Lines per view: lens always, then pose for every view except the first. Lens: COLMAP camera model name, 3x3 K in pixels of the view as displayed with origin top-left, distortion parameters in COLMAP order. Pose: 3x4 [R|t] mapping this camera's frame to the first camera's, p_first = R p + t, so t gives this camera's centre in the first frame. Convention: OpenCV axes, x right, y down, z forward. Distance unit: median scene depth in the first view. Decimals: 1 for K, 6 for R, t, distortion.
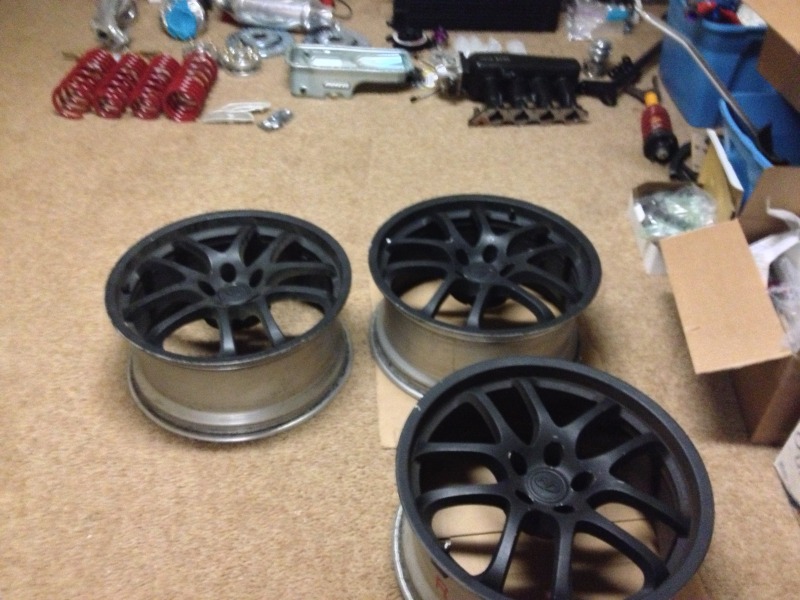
lens RADIAL K [[782.7, 0, 400.0], [0, 782.7, 300.0], [0, 0, 1]] dist [0.096223, -0.189346]
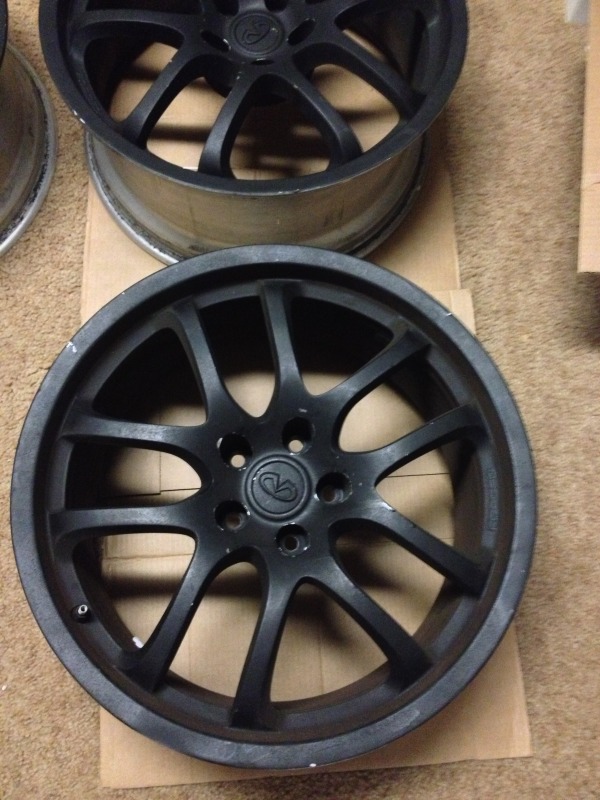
lens RADIAL K [[782.7, 0, 300.0], [0, 782.7, 400.0], [0, 0, 1]] dist [0.096223, -0.189346]
pose [[0.998241, 0.059240, -0.002392, 0.156817], [-0.049170, 0.849751, 0.524887, -0.115429], [0.033127, -0.523846, 0.851169, 0.397280]]
